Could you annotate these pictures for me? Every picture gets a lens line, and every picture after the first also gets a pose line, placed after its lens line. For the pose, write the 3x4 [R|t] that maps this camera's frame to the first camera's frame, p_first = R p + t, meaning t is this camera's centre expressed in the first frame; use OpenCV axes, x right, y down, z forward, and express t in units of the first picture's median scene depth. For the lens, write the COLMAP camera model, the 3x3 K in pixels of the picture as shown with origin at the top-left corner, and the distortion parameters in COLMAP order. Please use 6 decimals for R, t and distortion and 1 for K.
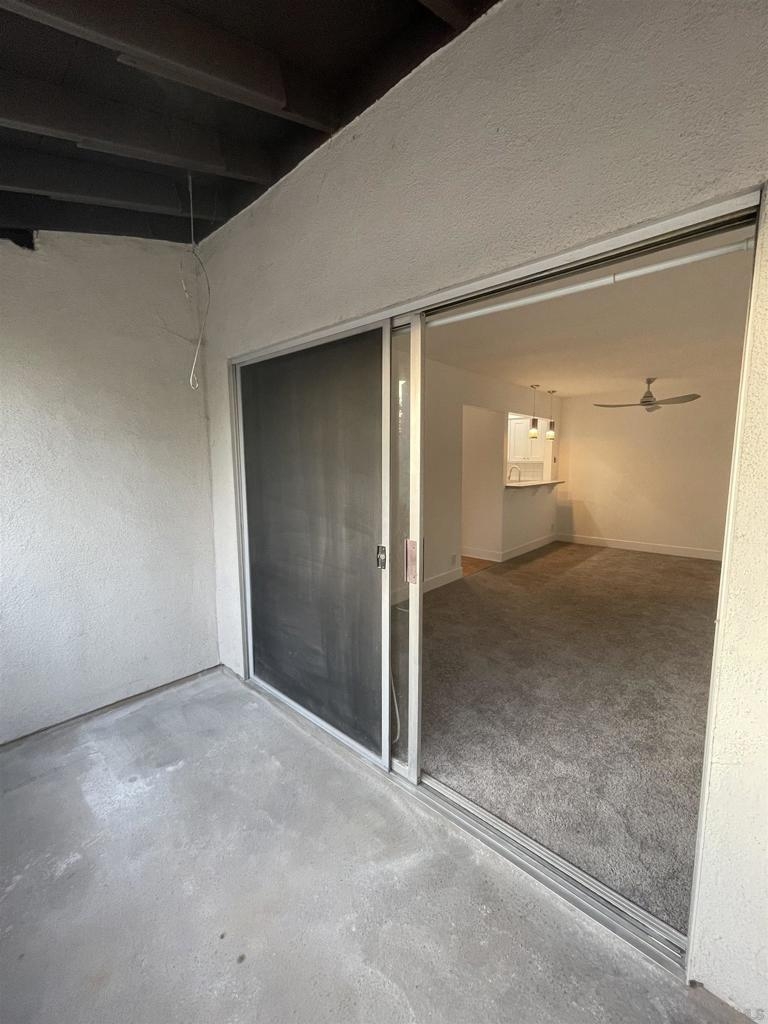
lens RADIAL K [[410.6, 0, 387.3], [0, 410.6, 508.8], [0, 0, 1]] dist [-0.010731, 0.000285]
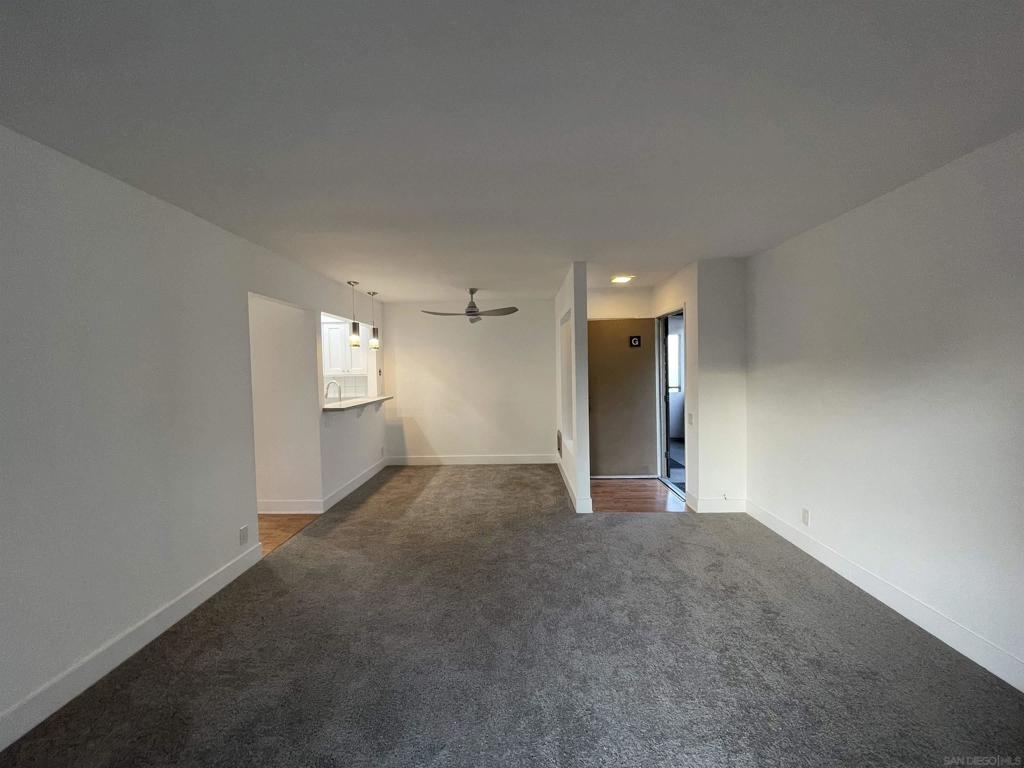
lens RADIAL K [[410.6, 0, 512.2], [0, 410.6, 377.9], [0, 0, 1]] dist [-0.010731, 0.000285]
pose [[0.748329, -0.024260, 0.662883, 0.052872], [0.090541, 0.993714, -0.065845, -0.030619], [-0.657119, 0.109292, 0.745822, 0.207801]]
